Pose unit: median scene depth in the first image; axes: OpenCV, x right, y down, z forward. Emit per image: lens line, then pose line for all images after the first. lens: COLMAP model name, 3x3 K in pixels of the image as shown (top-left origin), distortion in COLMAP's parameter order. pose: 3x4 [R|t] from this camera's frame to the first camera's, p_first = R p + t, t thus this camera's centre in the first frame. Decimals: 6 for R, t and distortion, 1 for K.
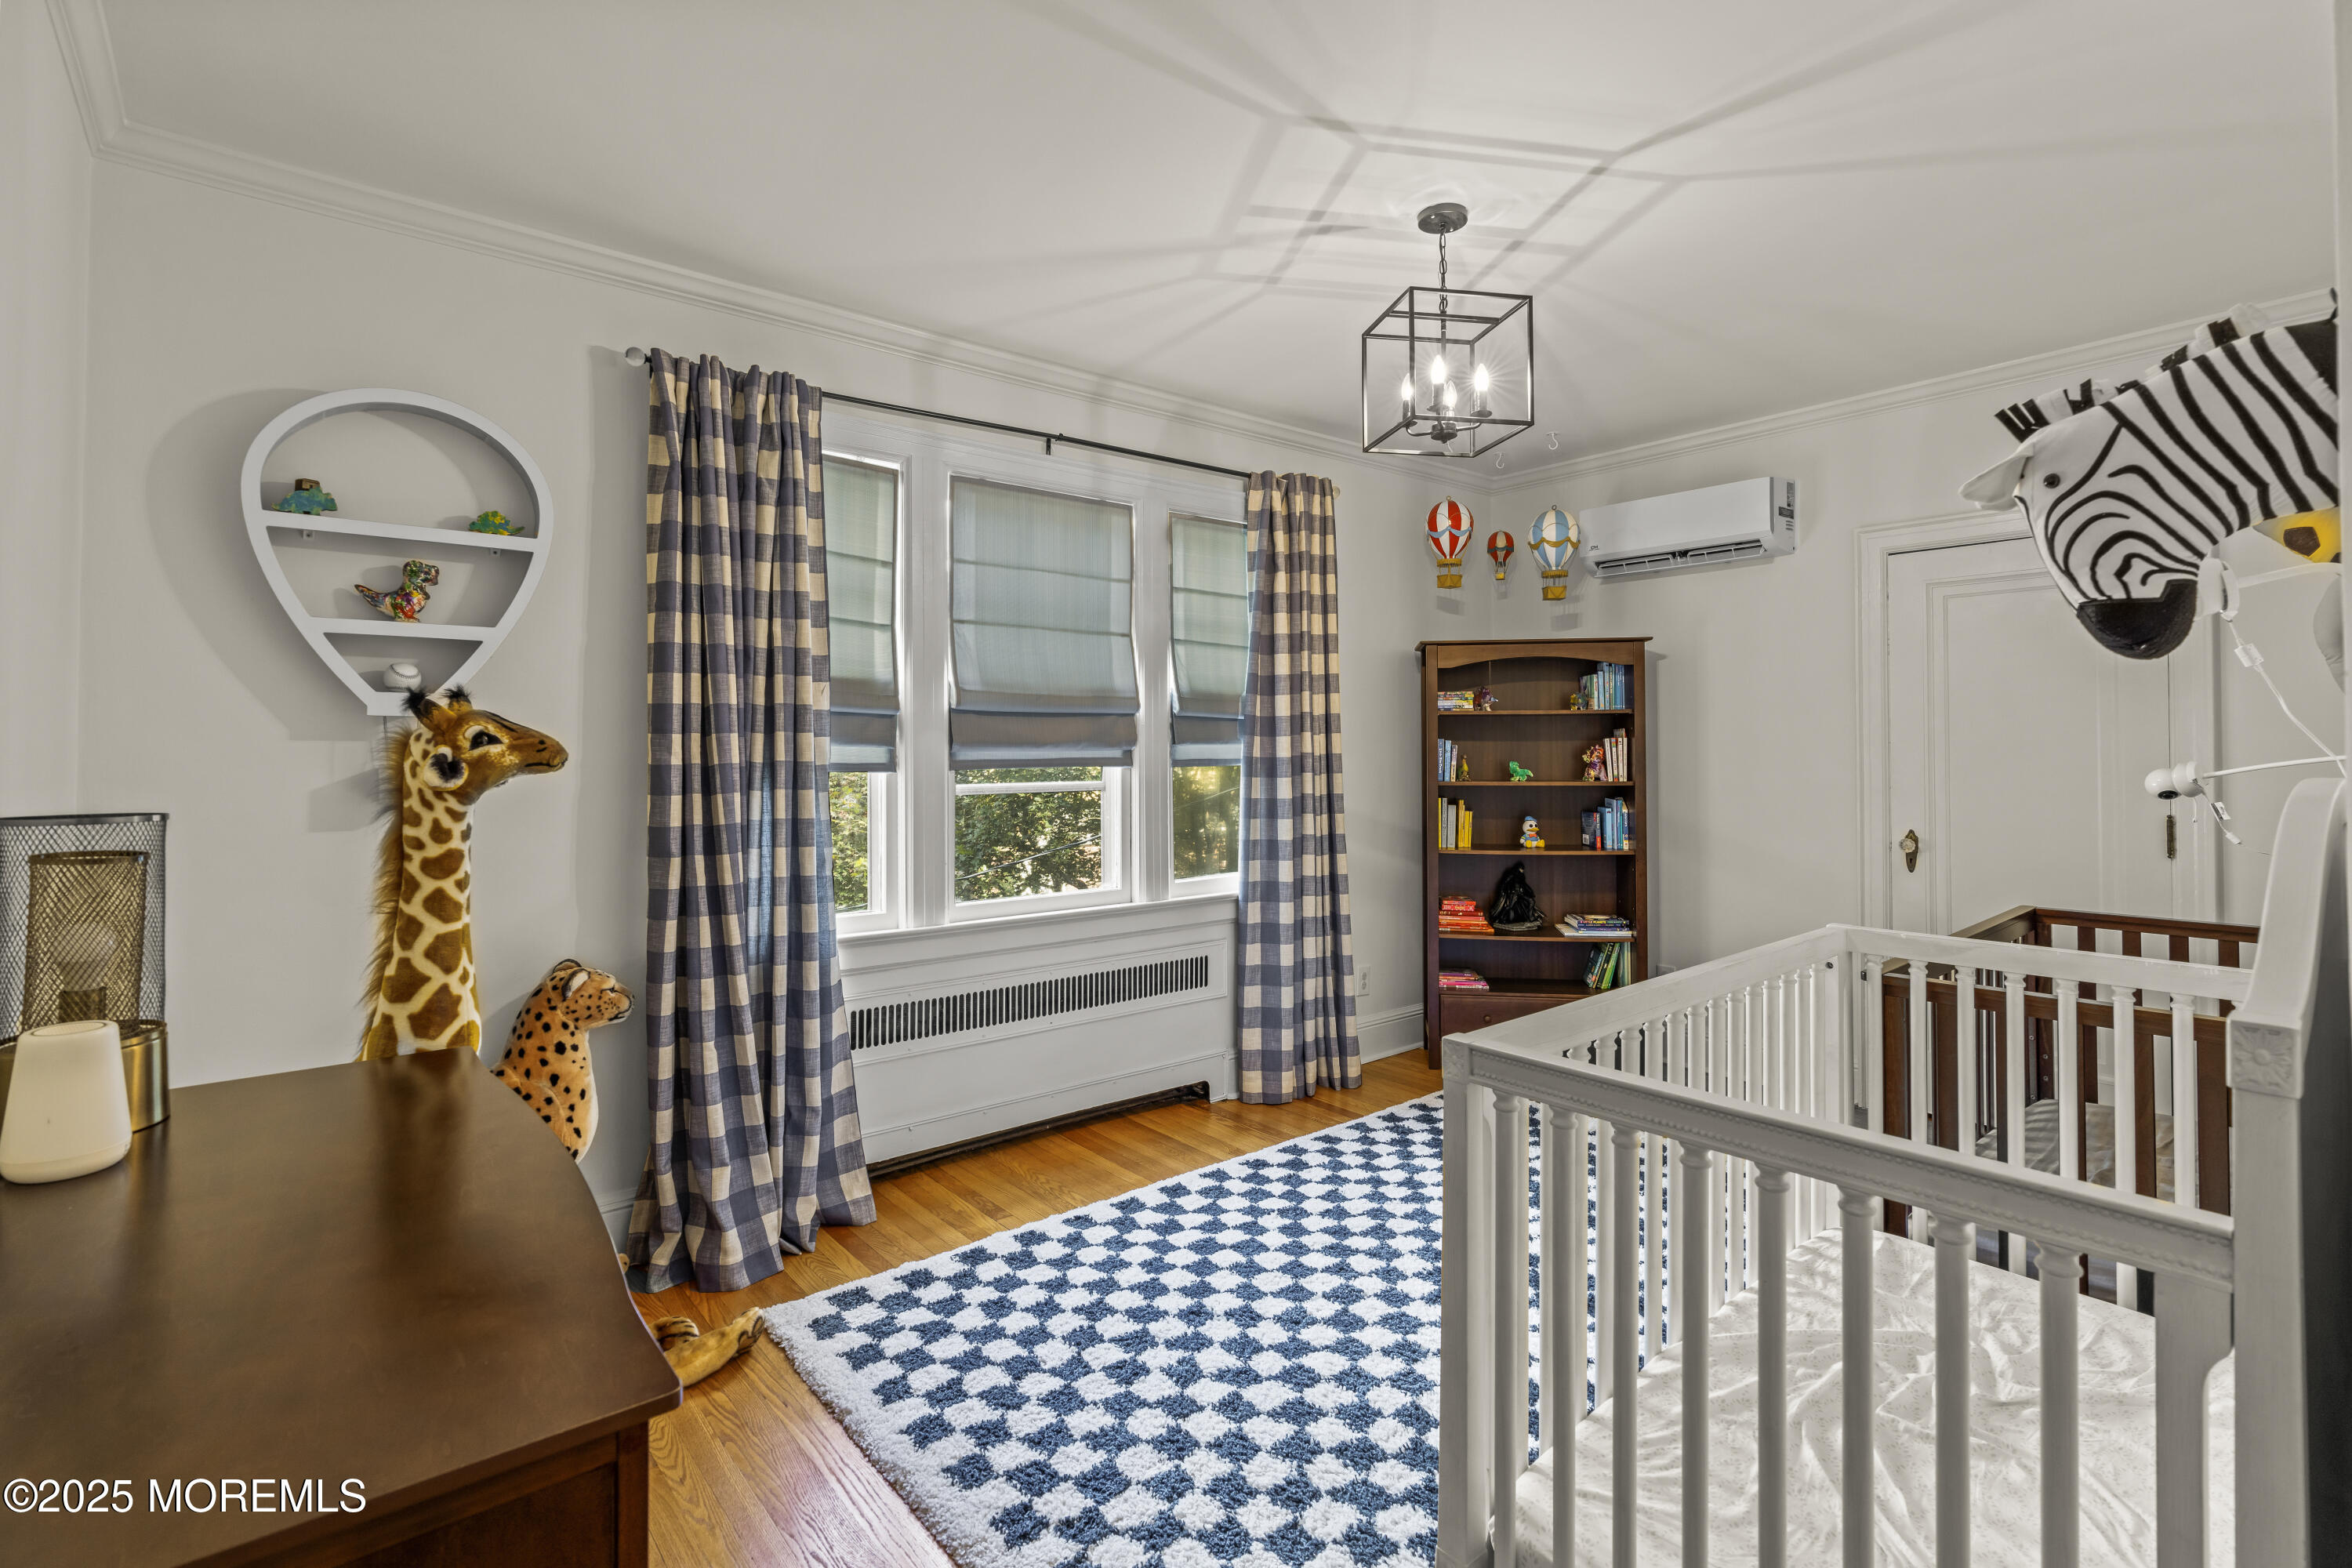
lens RADIAL K [[1070.1, 0, 1172.5], [0, 1070.1, 733.2], [0, 0, 1]] dist [-0.013409, 0.006328]
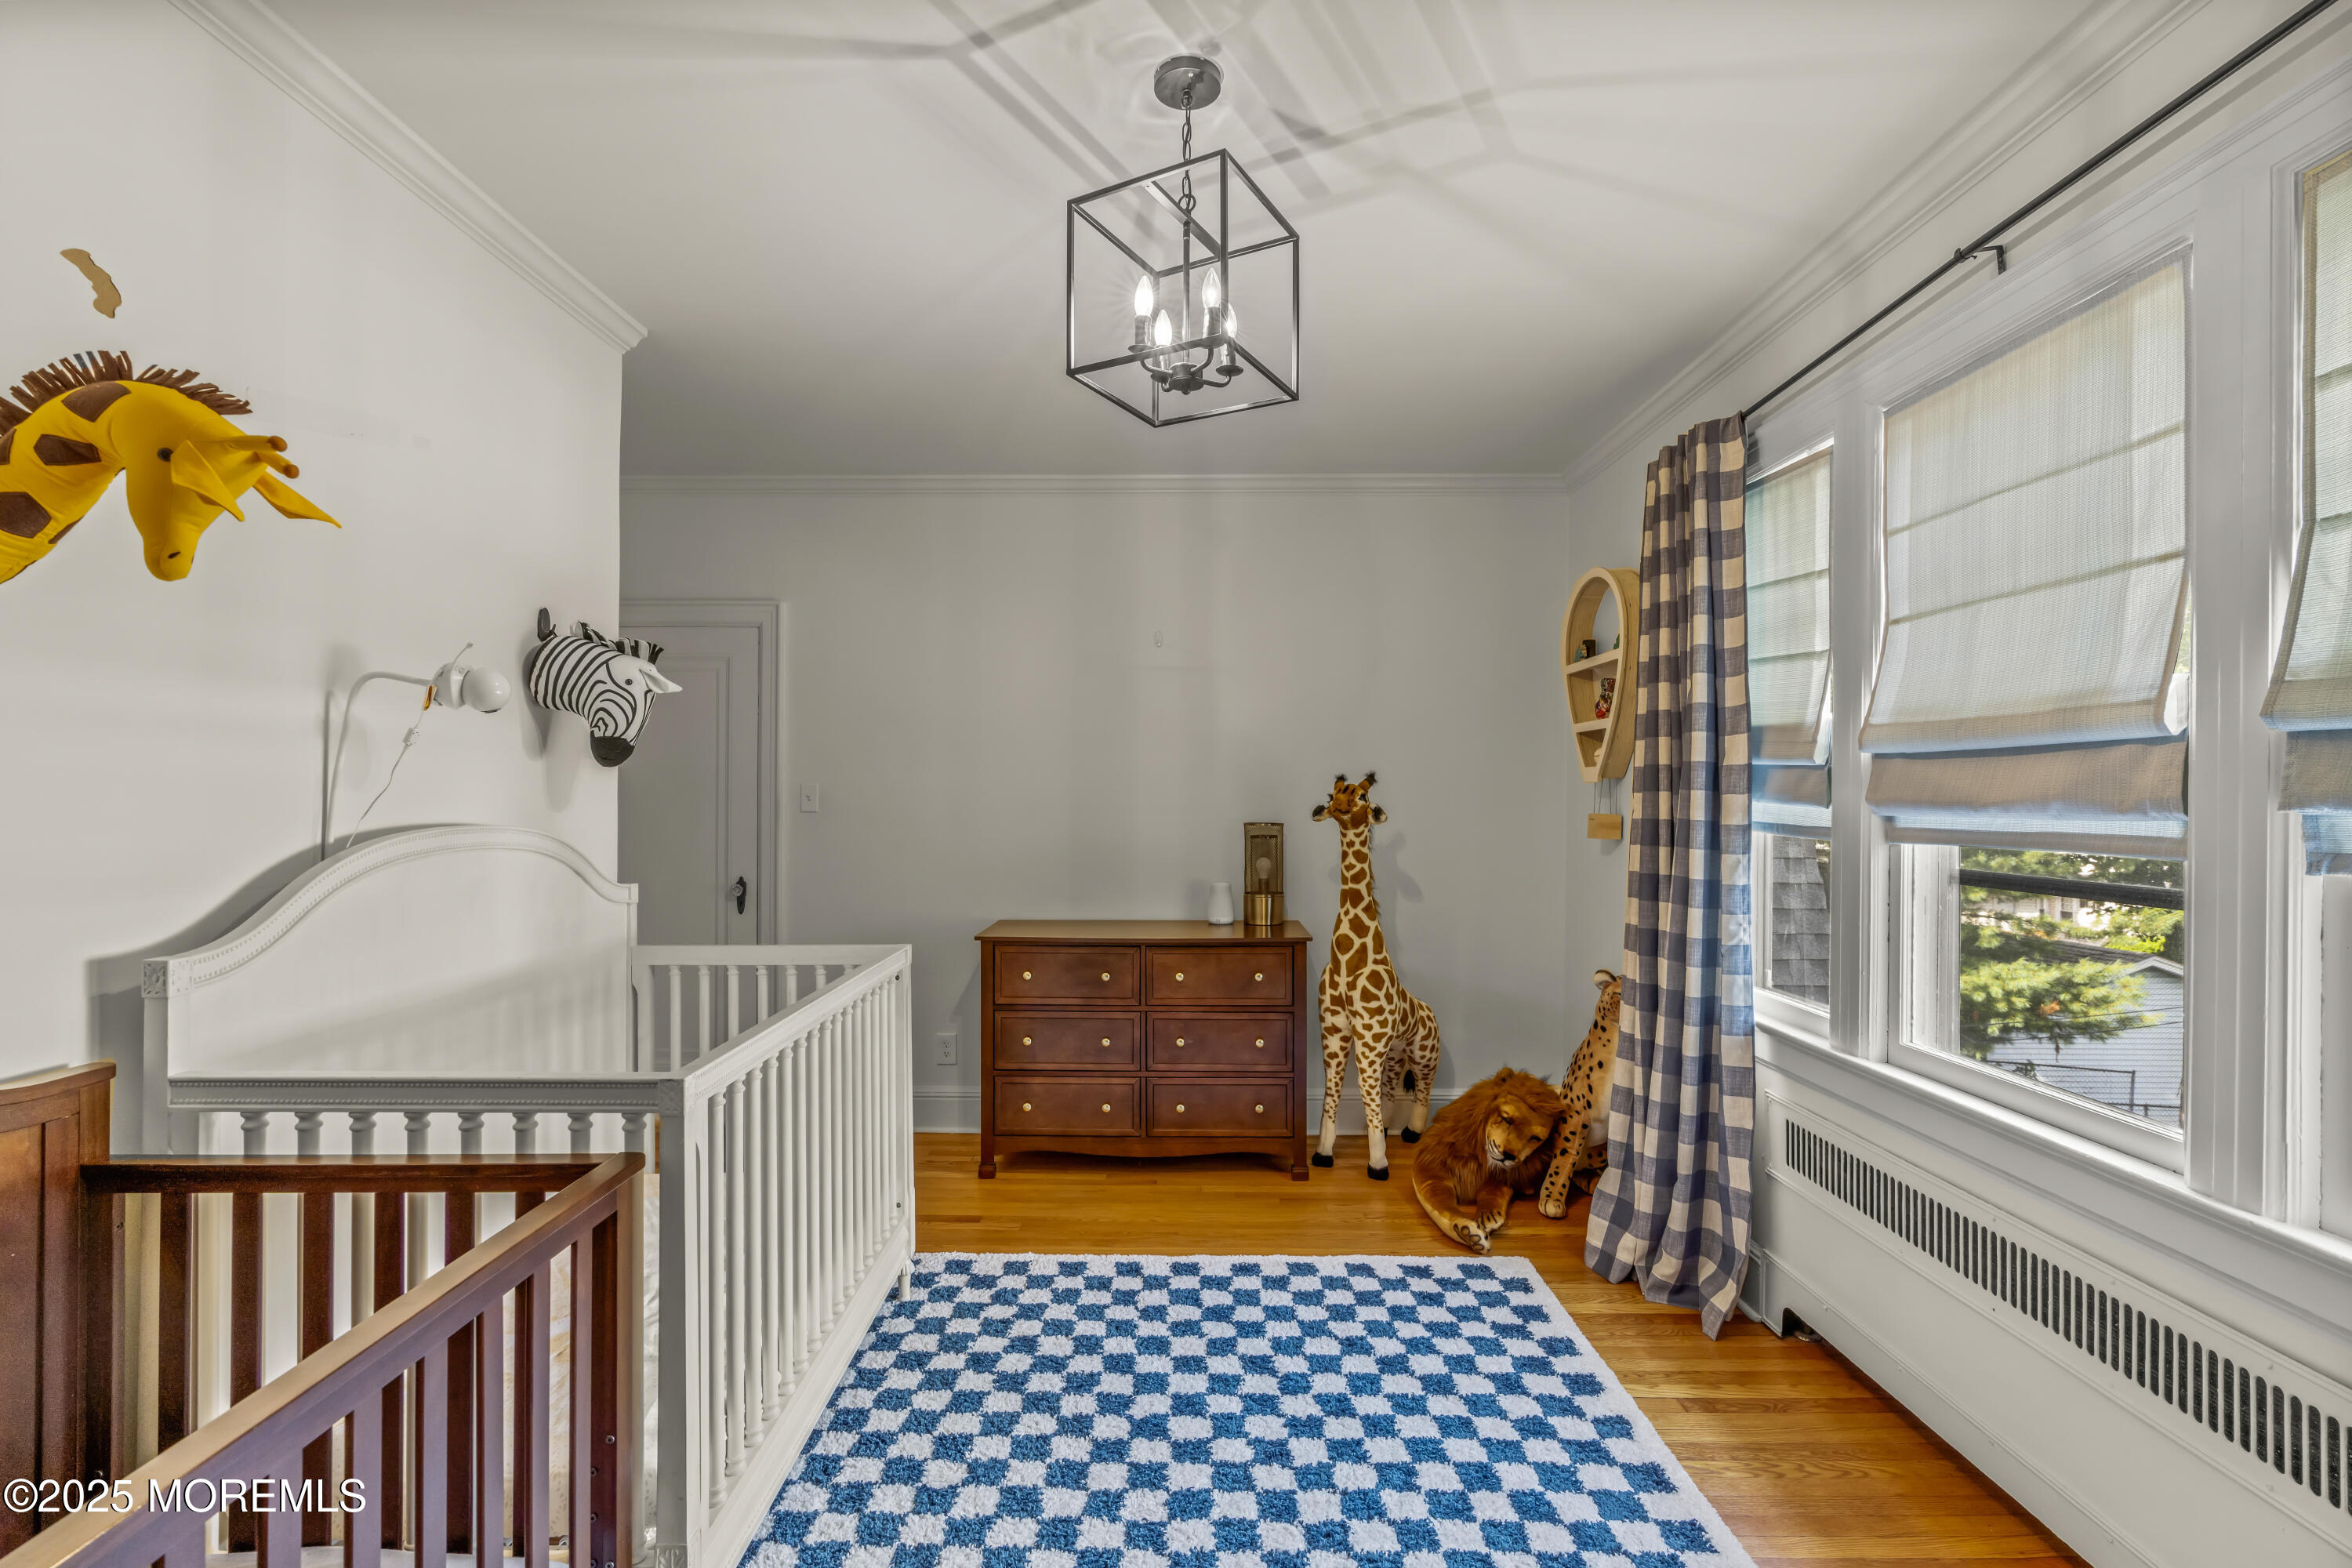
lens RADIAL K [[1070.1, 0, 1173.1], [0, 1070.1, 795.4], [0, 0, 1]] dist [-0.013409, 0.006328]
pose [[-0.634811, -0.000535, -0.772668, 0.811440], [0.005575, 0.999971, -0.005273, 0.007381], [0.772648, -0.007654, -0.634789, 1.432944]]
